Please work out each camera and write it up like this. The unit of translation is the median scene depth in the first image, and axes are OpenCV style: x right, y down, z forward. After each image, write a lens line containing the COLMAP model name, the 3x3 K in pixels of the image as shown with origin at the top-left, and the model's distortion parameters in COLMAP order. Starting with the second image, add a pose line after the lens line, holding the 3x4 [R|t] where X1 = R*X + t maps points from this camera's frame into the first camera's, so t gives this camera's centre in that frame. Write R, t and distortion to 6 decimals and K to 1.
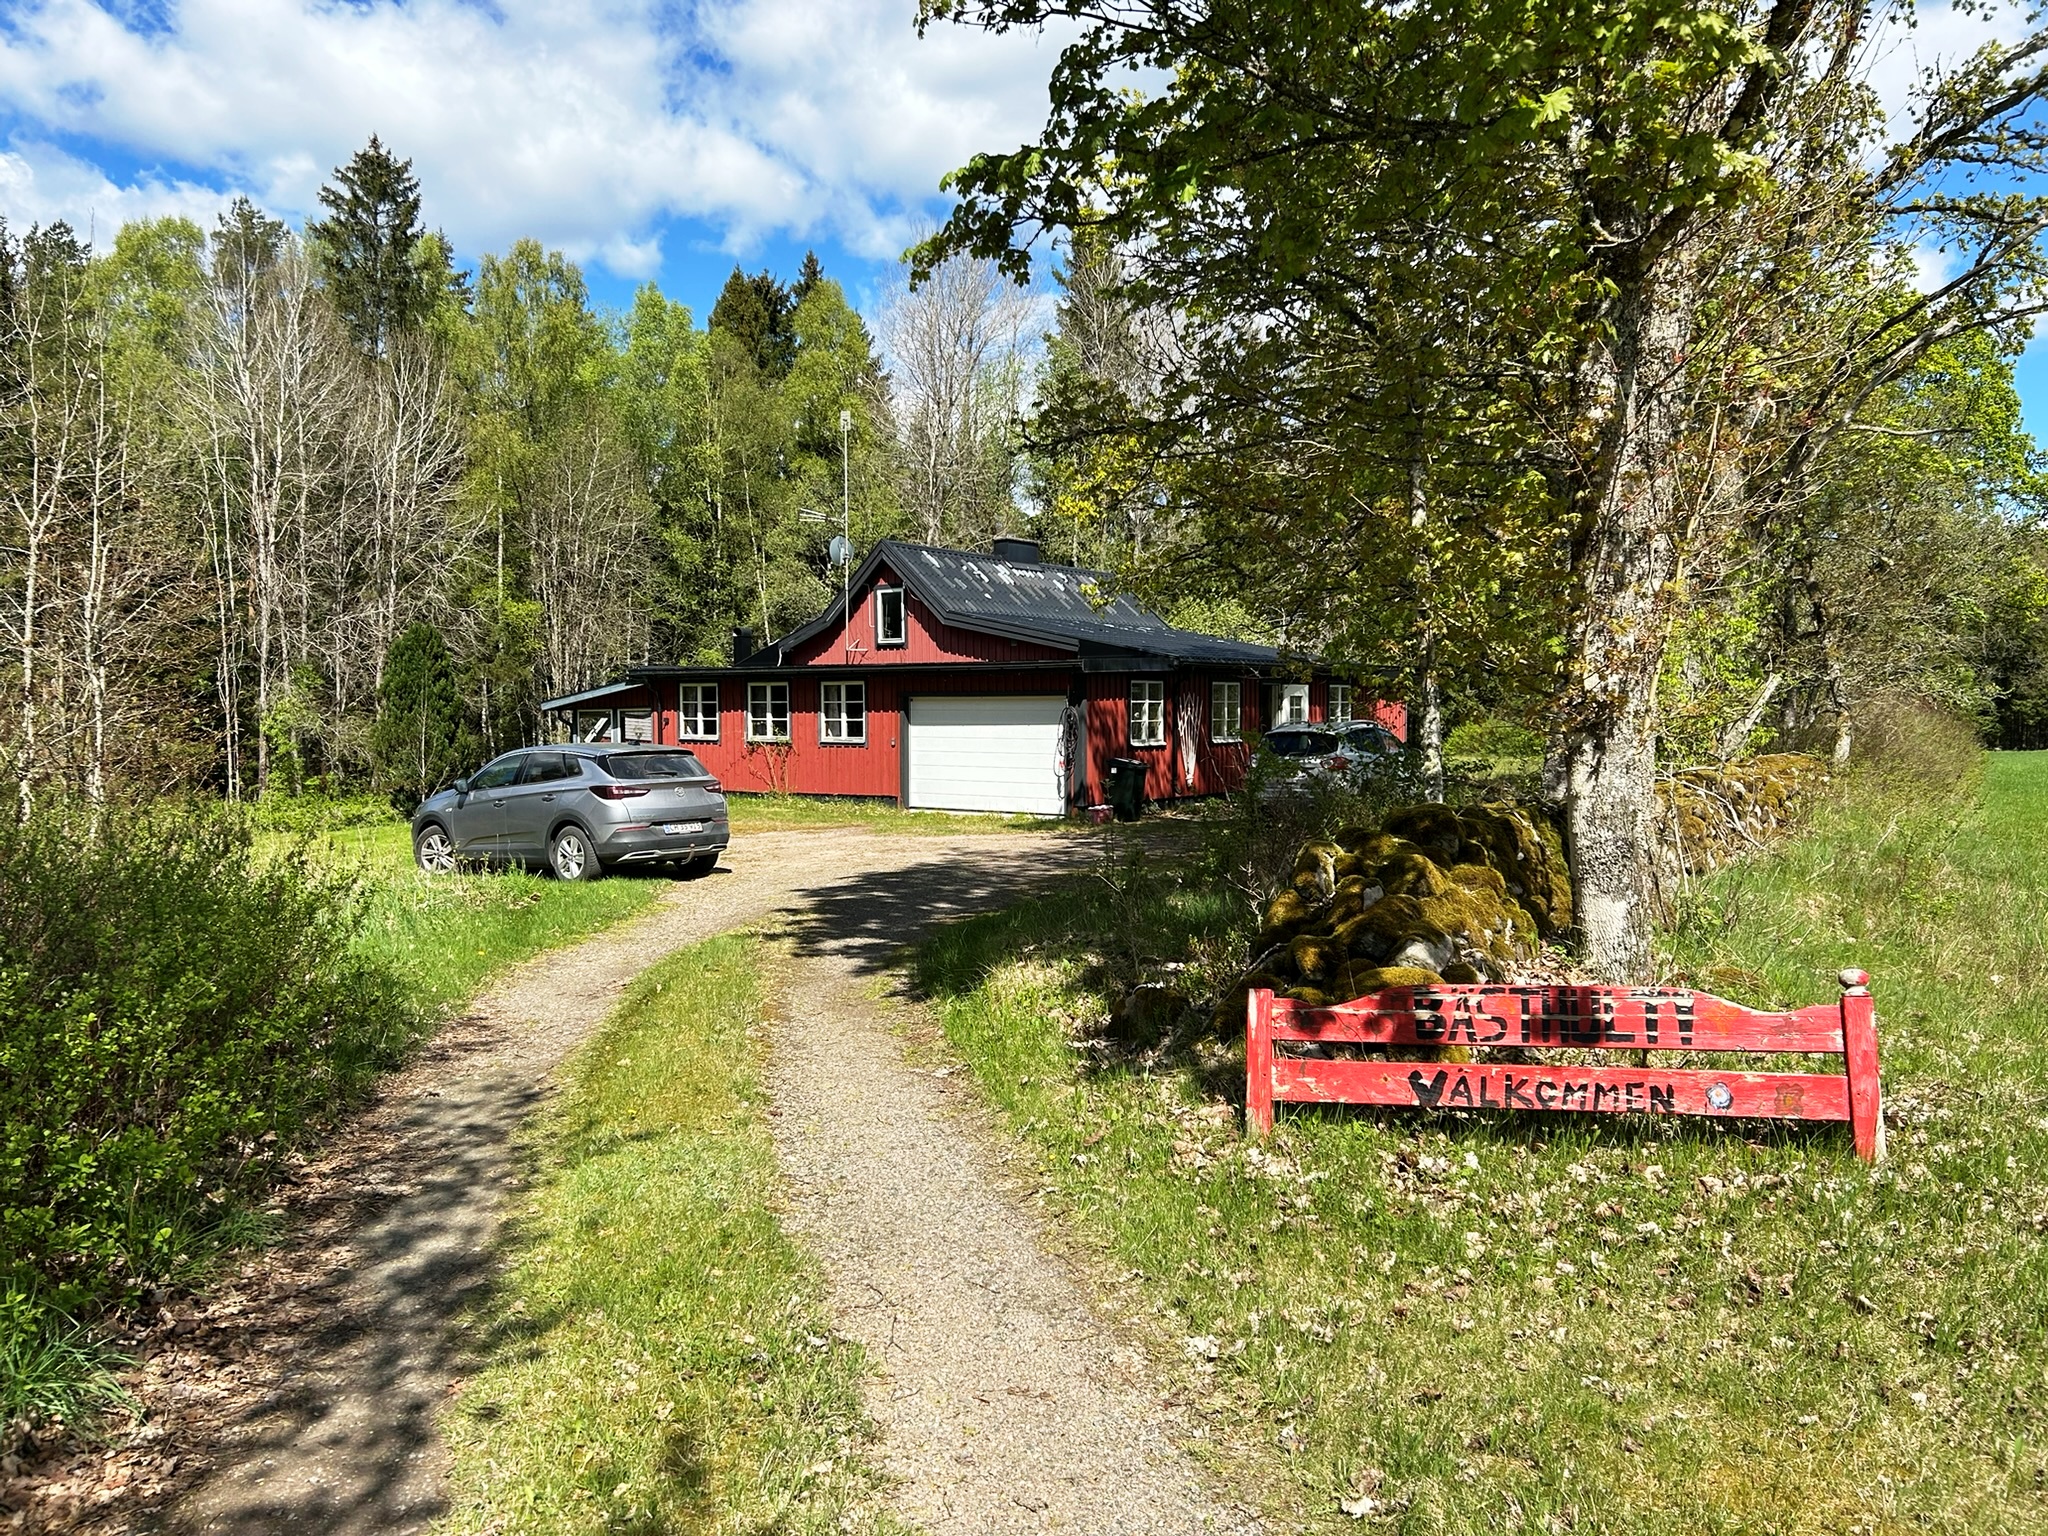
lens RADIAL K [[1552.2, 0, 1024.3], [0, 1552.2, 773.8], [0, 0, 1]] dist [0.035970, -0.020049]
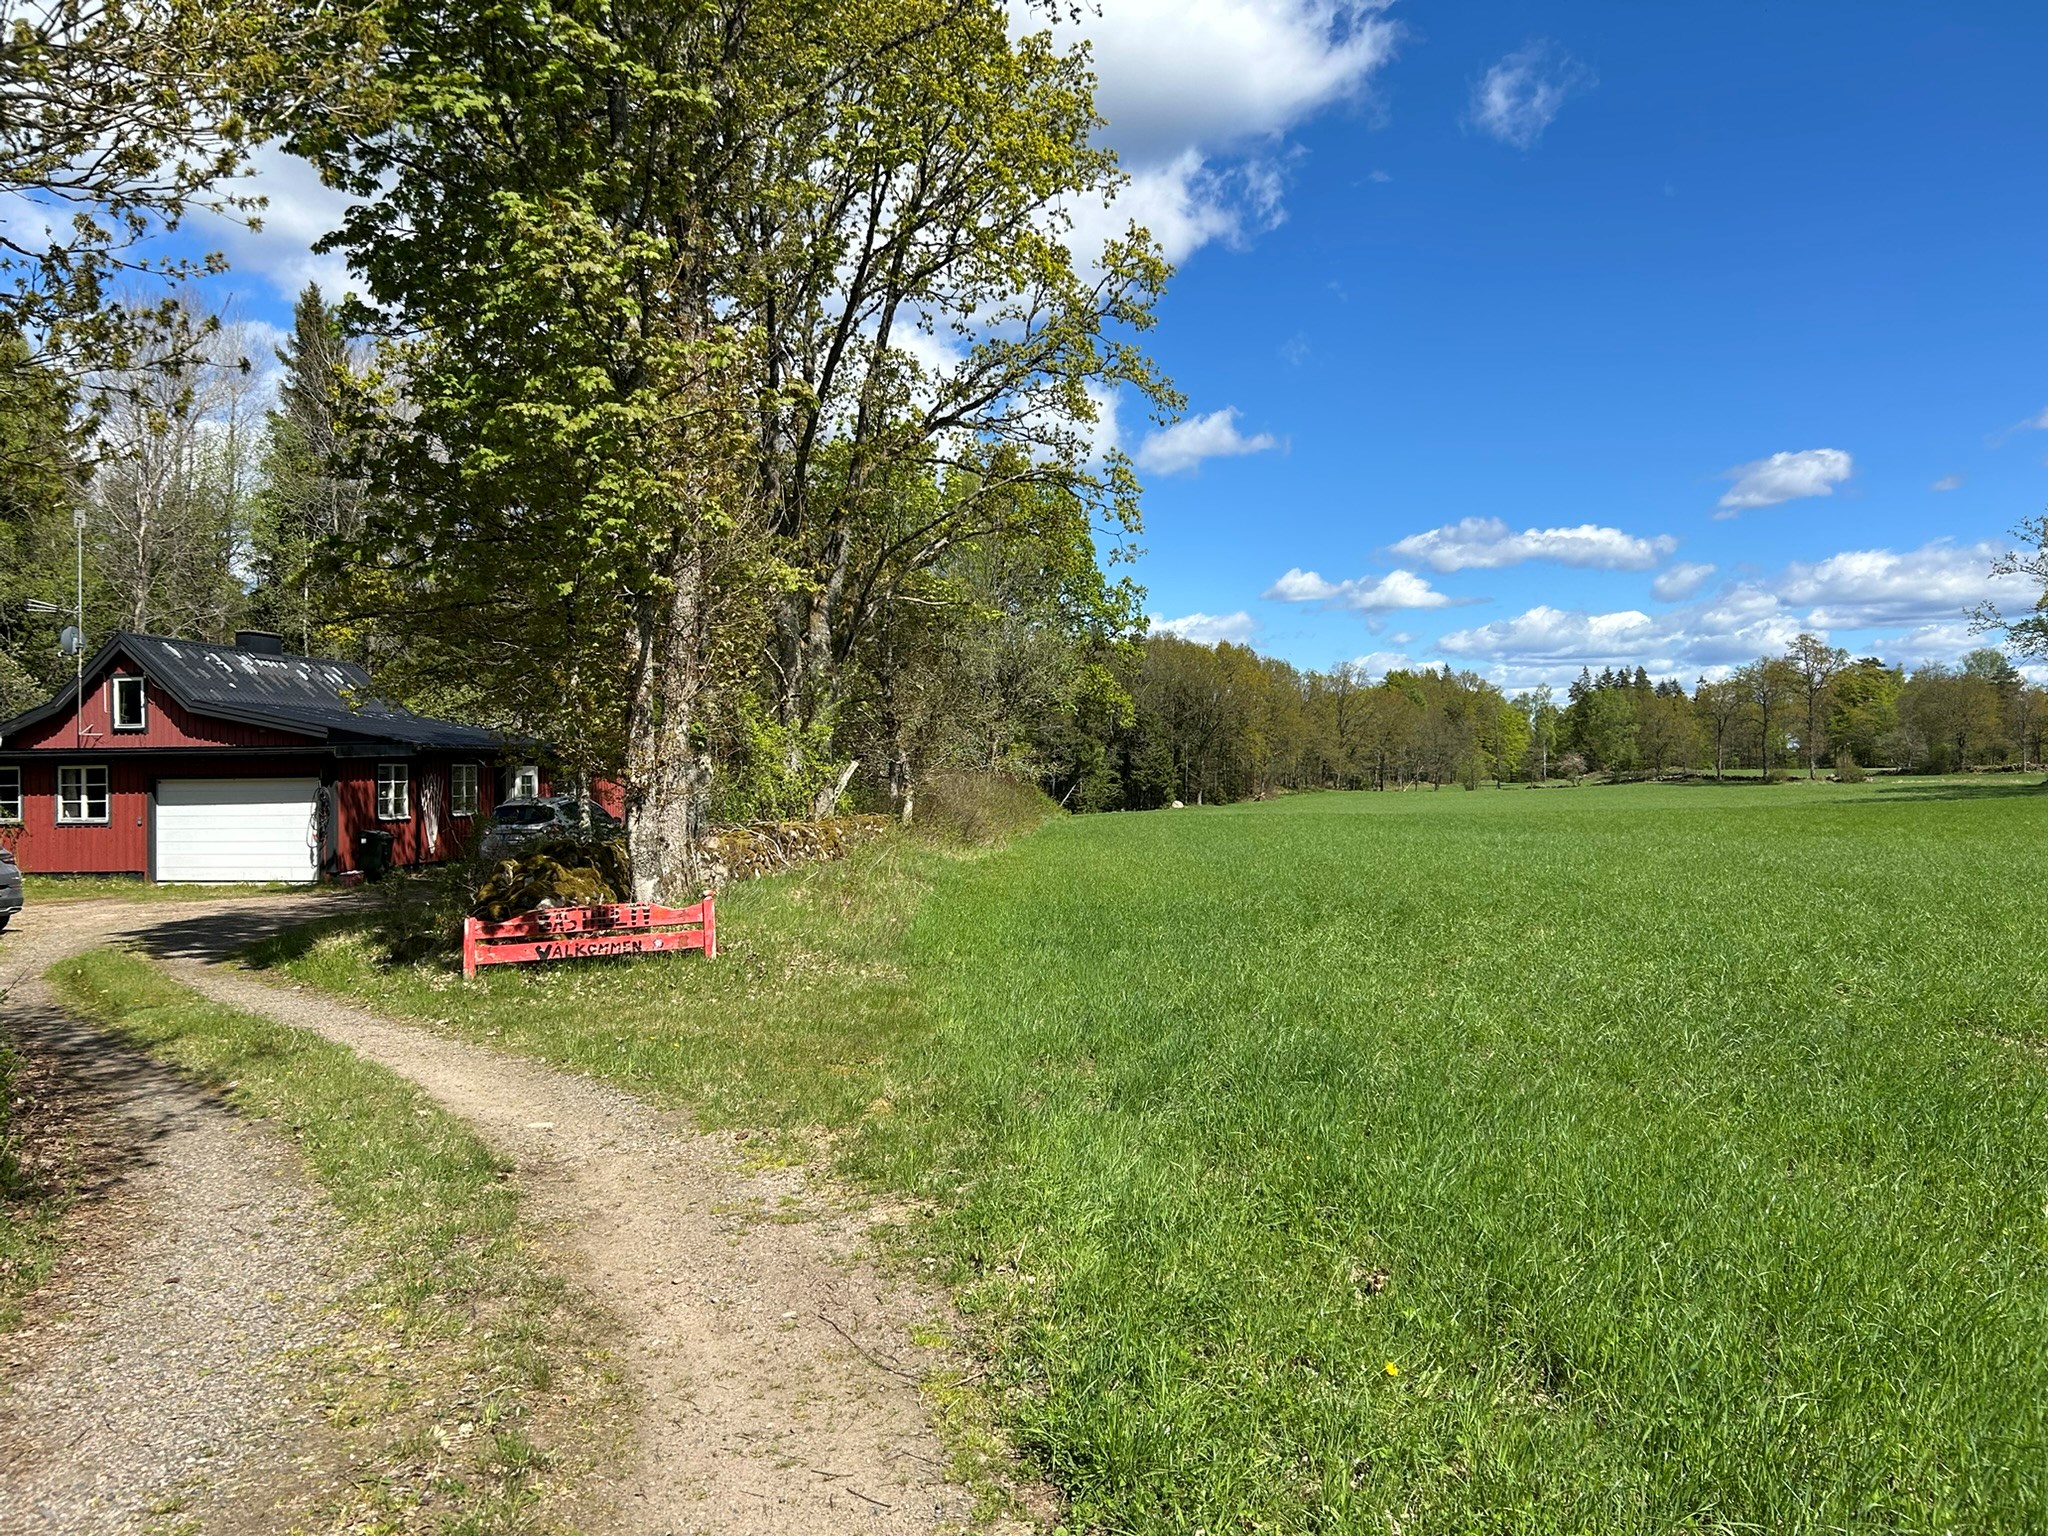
lens RADIAL K [[1552.2, 0, 1024.2], [0, 1552.2, 756.5], [0, 0, 1]] dist [0.035970, -0.020049]
pose [[0.891725, -0.003116, 0.452568, -0.030443], [0.029102, 0.998302, -0.050469, 0.008277], [-0.451642, 0.058175, 0.890301, -0.275042]]
